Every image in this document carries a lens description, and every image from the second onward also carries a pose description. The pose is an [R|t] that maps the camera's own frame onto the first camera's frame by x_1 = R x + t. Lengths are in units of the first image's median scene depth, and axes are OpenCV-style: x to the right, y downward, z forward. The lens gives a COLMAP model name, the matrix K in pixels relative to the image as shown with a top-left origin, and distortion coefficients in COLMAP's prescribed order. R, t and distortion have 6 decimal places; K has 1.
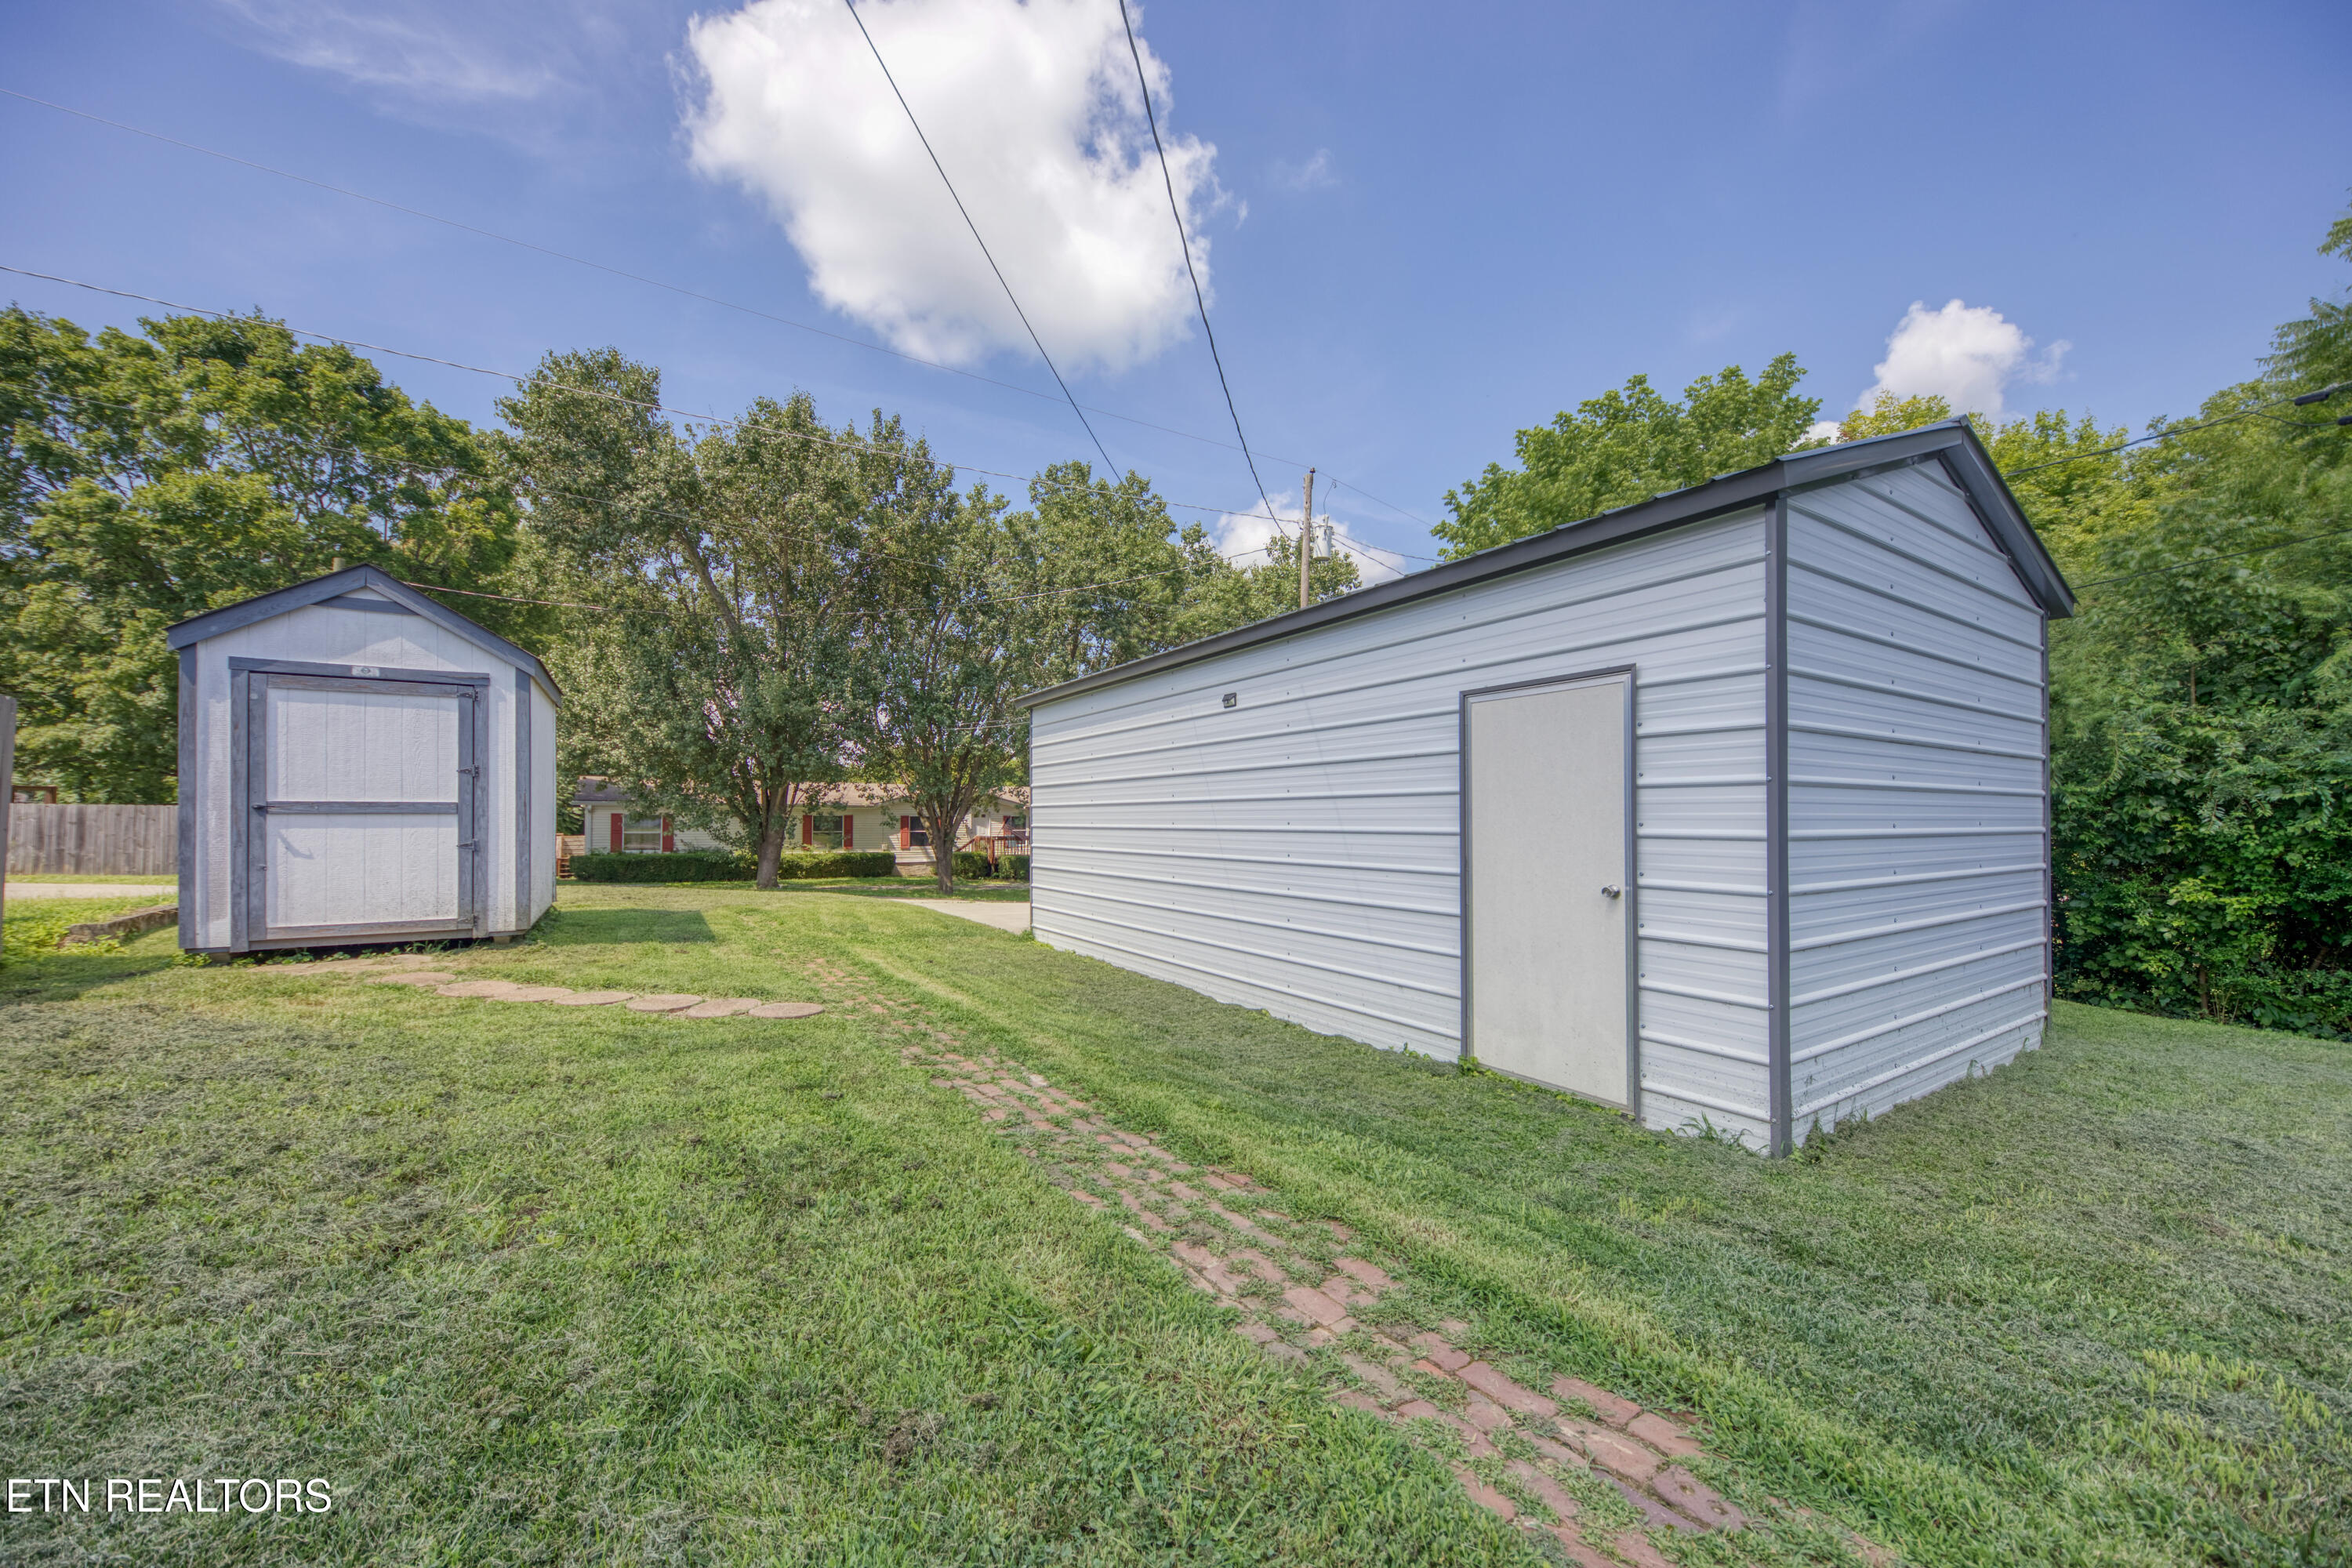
lens RADIAL K [[855.1, 0, 1183.3], [0, 855.1, 814.6], [0, 0, 1]] dist [0.000827, -0.000269]
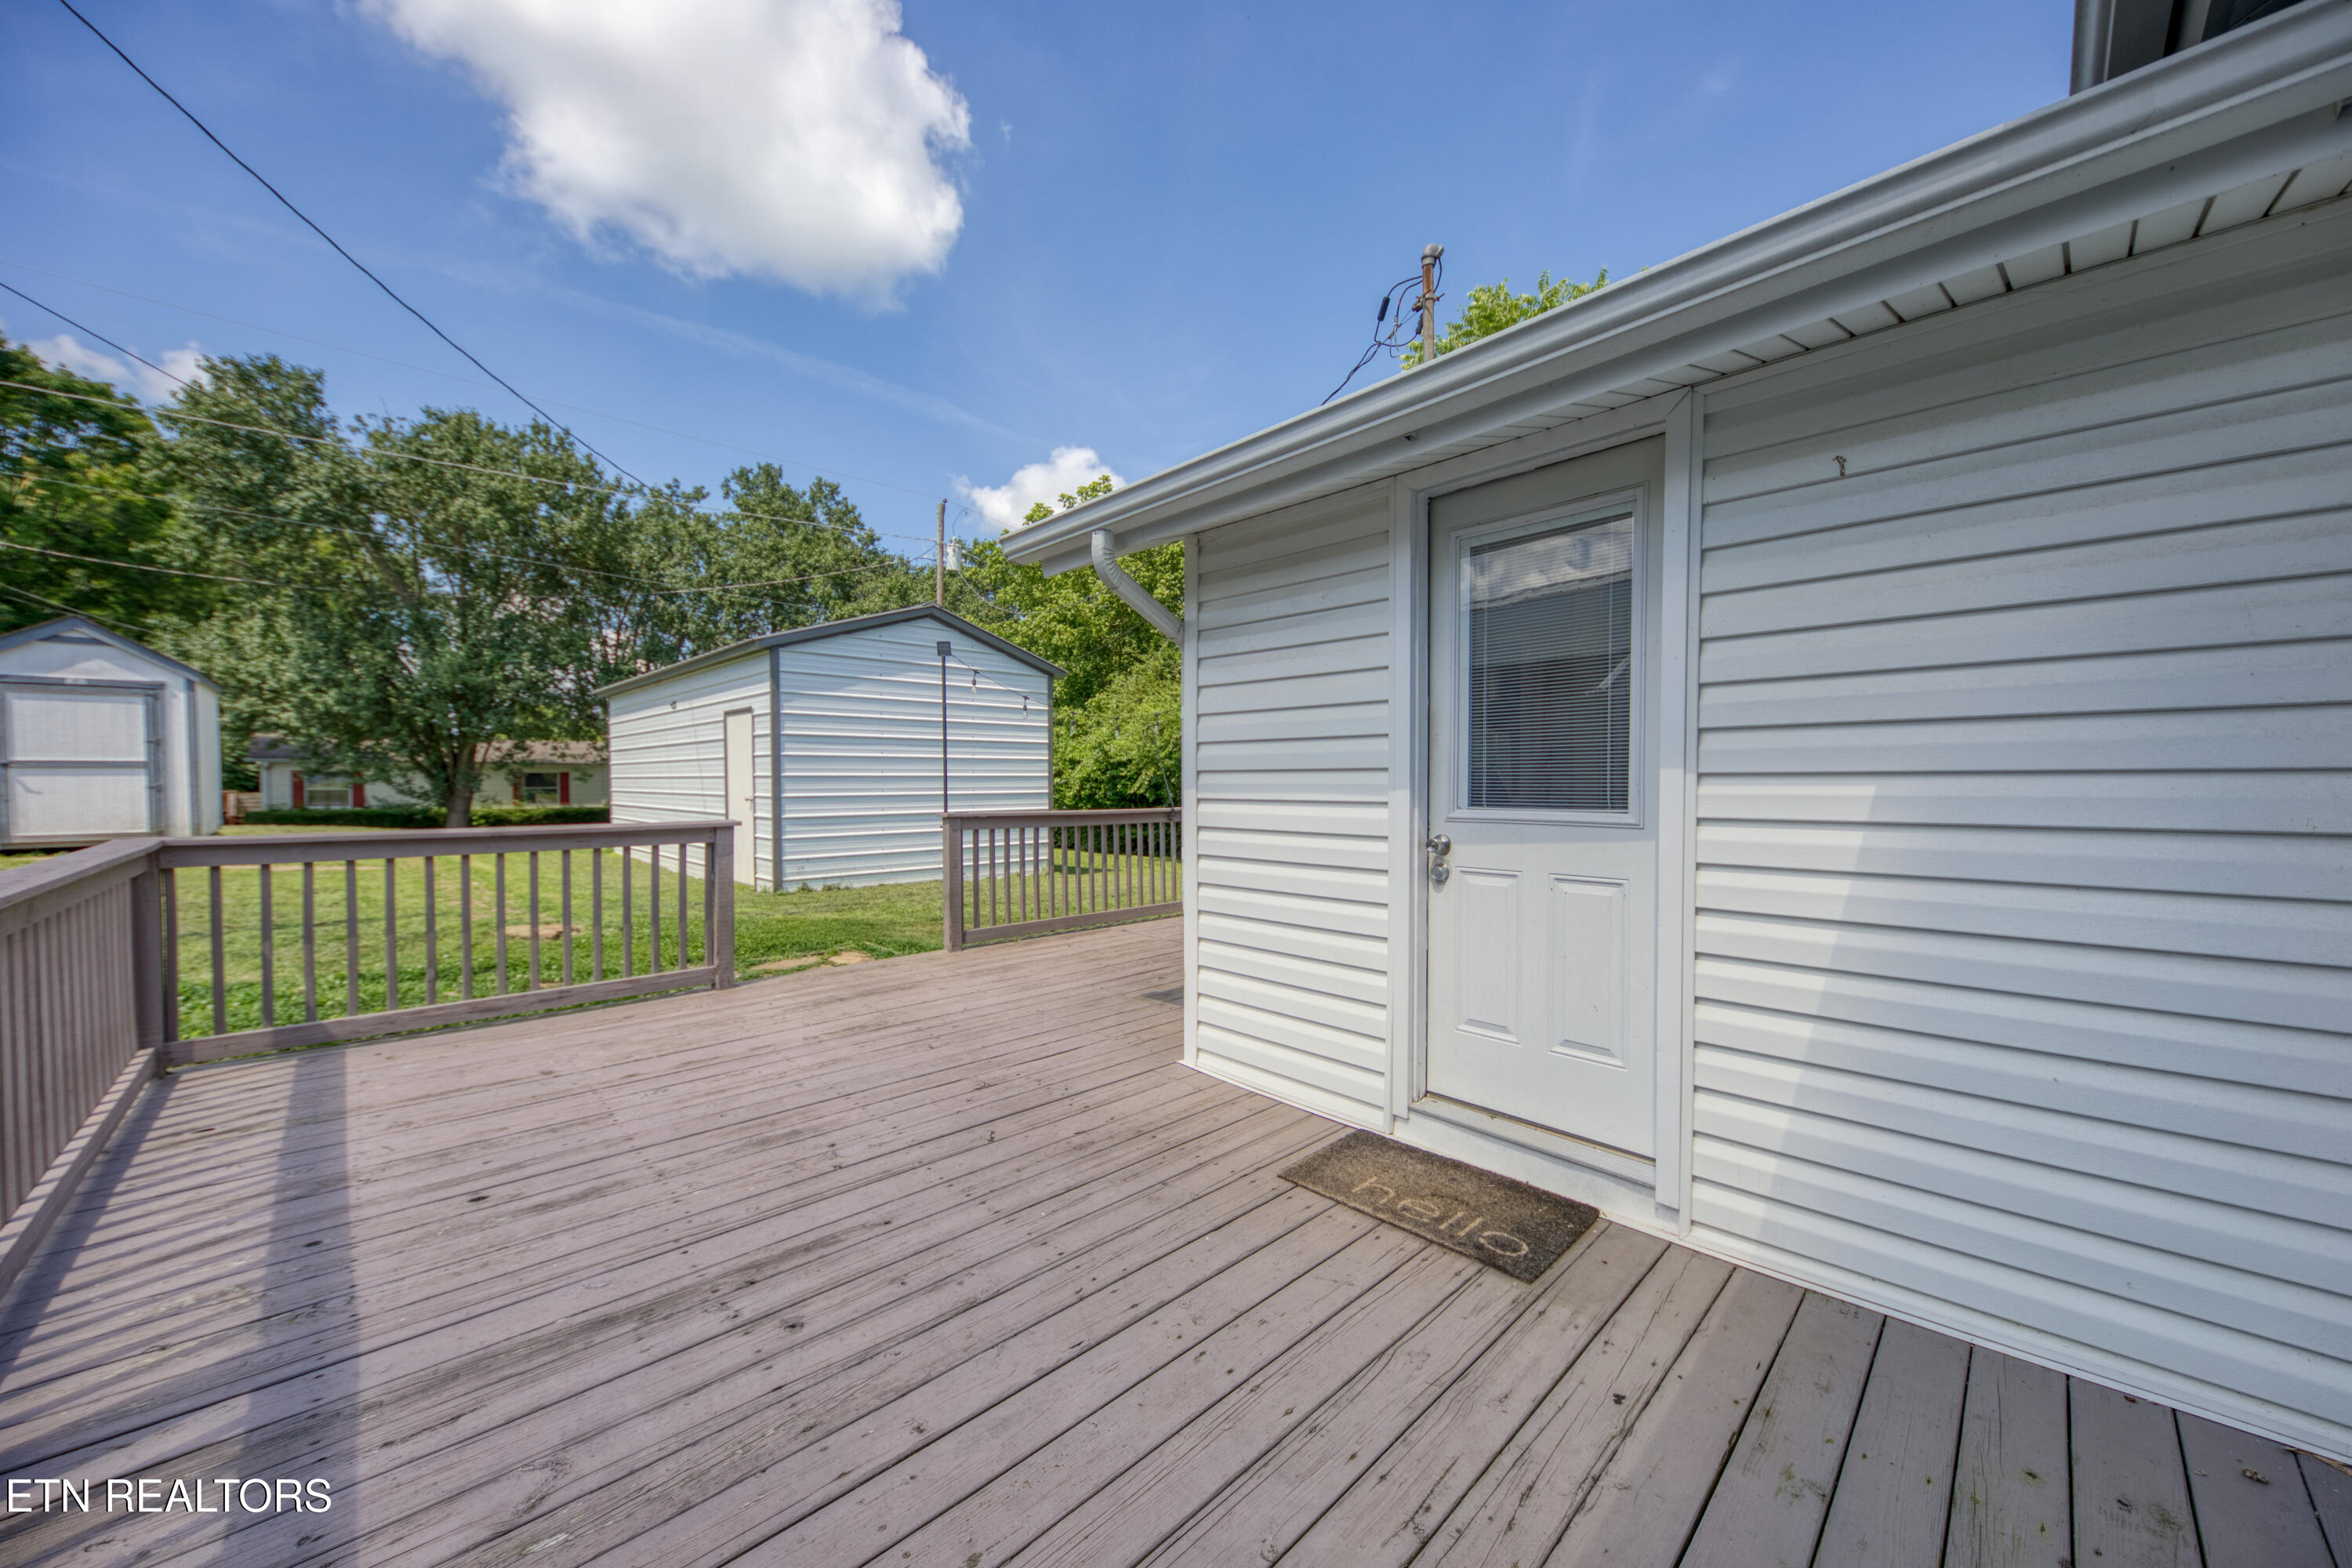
lens RADIAL K [[851.9, 0, 1213.7], [0, 851.9, 804.7], [0, 0, 1]] dist [0.000574, -0.004281]
pose [[0.974423, -0.006193, 0.224634, 0.270765], [-0.001899, 0.999358, 0.035786, 0.002833], [-0.224712, -0.035297, 0.973786, -0.358491]]
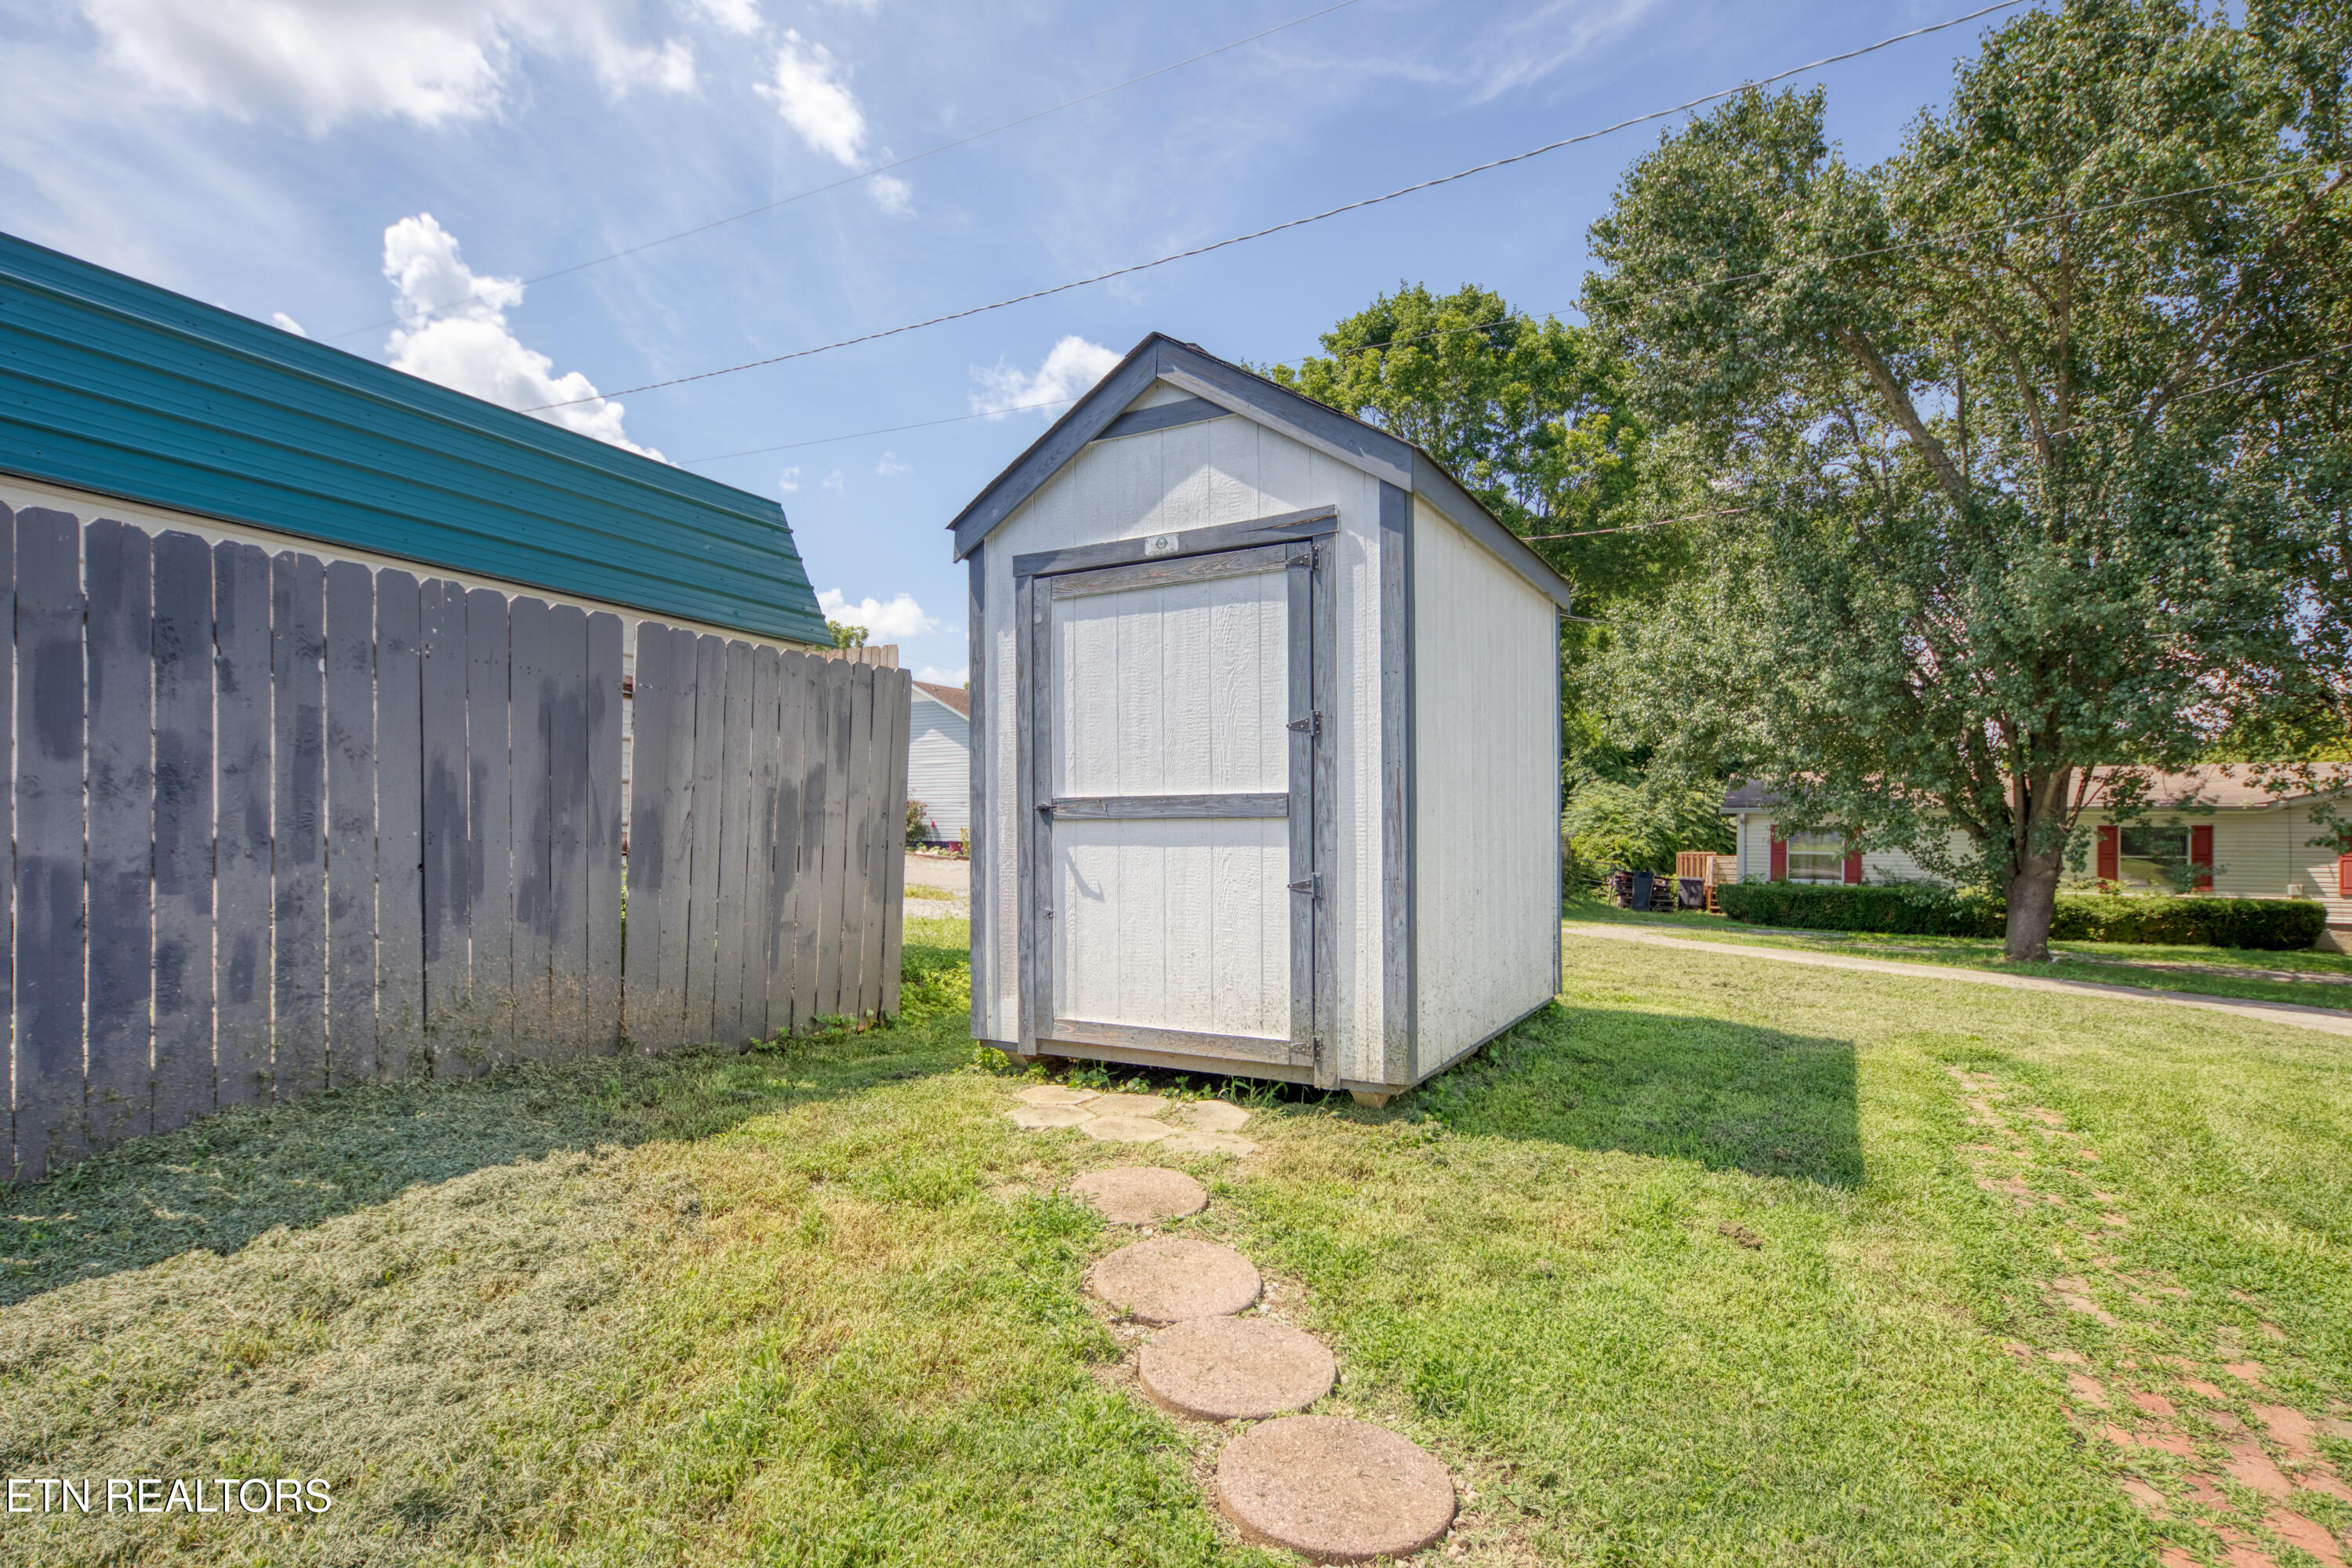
lens RADIAL K [[1137.9, 0, 1184.6], [0, 1137.9, 829.7], [0, 0, 1]] dist [0.011804, -0.000198]
pose [[0.466957, -0.003646, -0.884272, -0.111506], [0.005078, 0.999986, -0.001442, 0.002128], [0.884265, -0.003817, 0.466969, 0.226479]]
